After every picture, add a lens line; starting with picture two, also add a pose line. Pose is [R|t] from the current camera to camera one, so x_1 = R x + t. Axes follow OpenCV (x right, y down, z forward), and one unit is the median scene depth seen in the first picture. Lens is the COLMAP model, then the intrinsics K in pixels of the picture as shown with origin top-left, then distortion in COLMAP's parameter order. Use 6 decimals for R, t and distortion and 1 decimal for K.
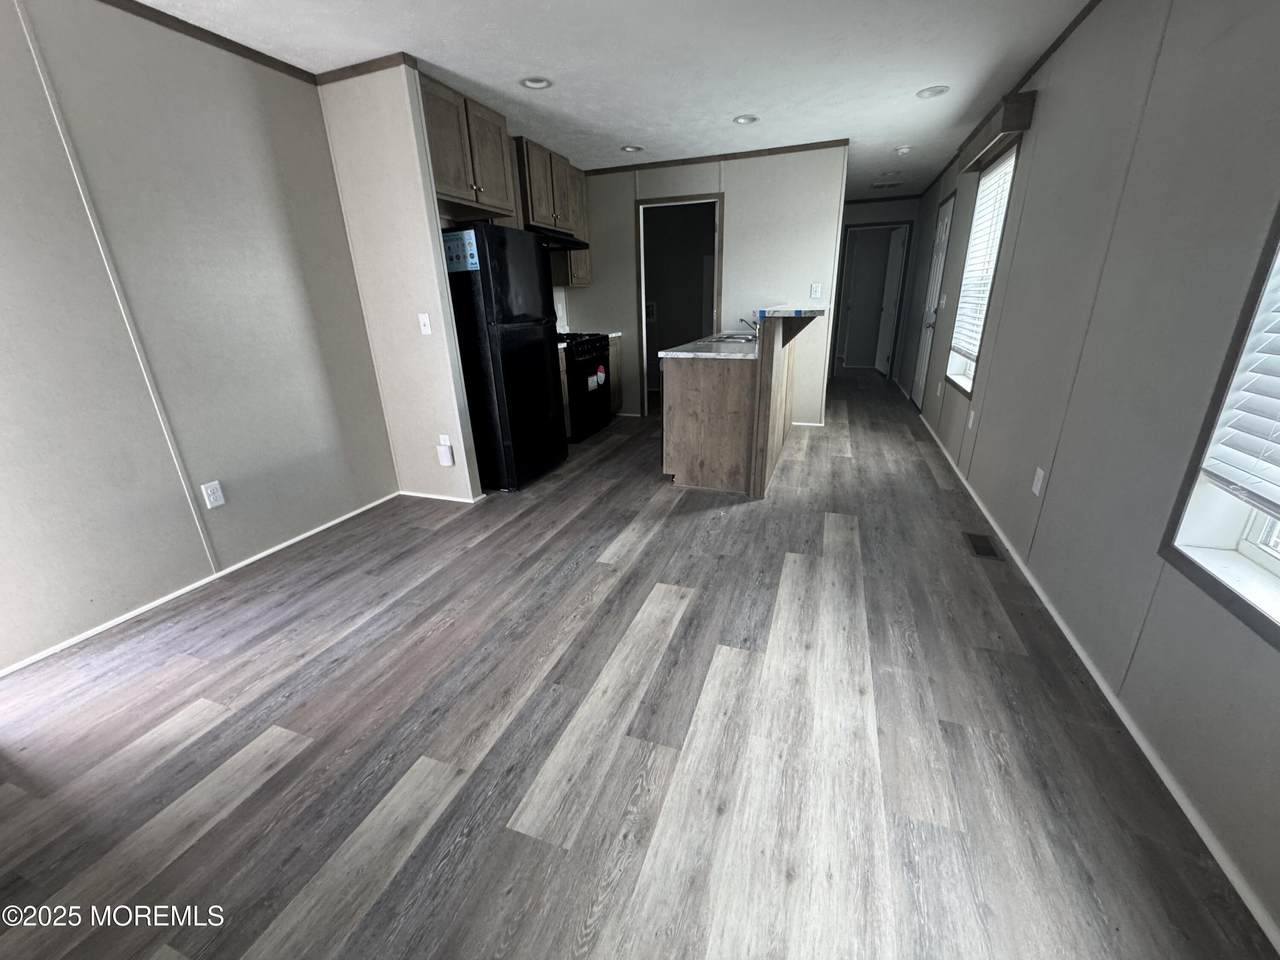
lens RADIAL K [[509.1, 0, 638.3], [0, 509.1, 480.9], [0, 0, 1]] dist [0.001079, -0.000008]
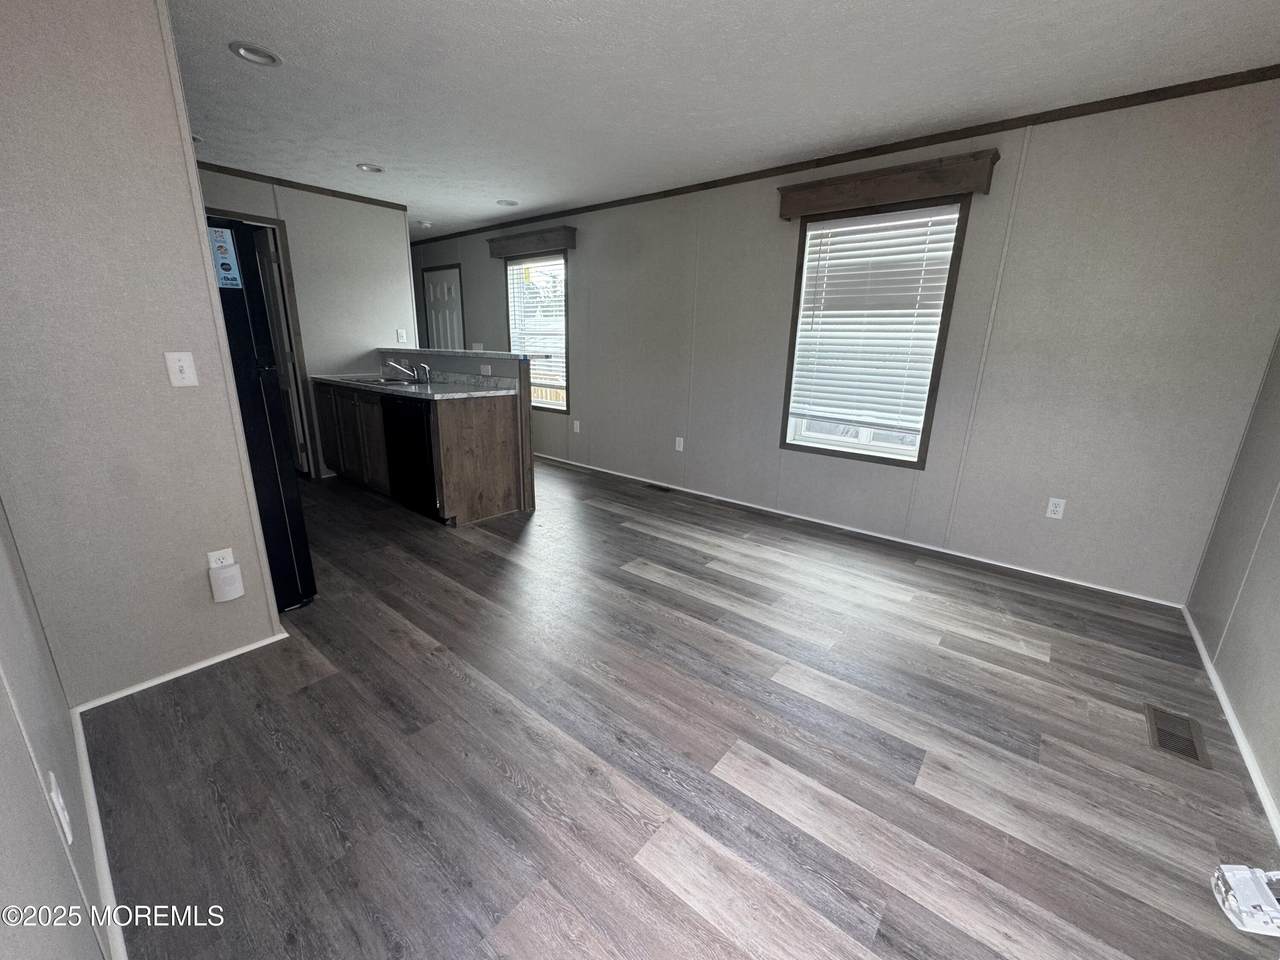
lens RADIAL K [[509.1, 0, 640.8], [0, 509.1, 481.8], [0, 0, 1]] dist [0.001079, -0.000008]
pose [[0.332291, -0.215200, 0.918298, -0.894179], [0.287079, 0.950503, 0.118866, -0.113887], [-0.898425, 0.224126, 0.377623, 0.370083]]
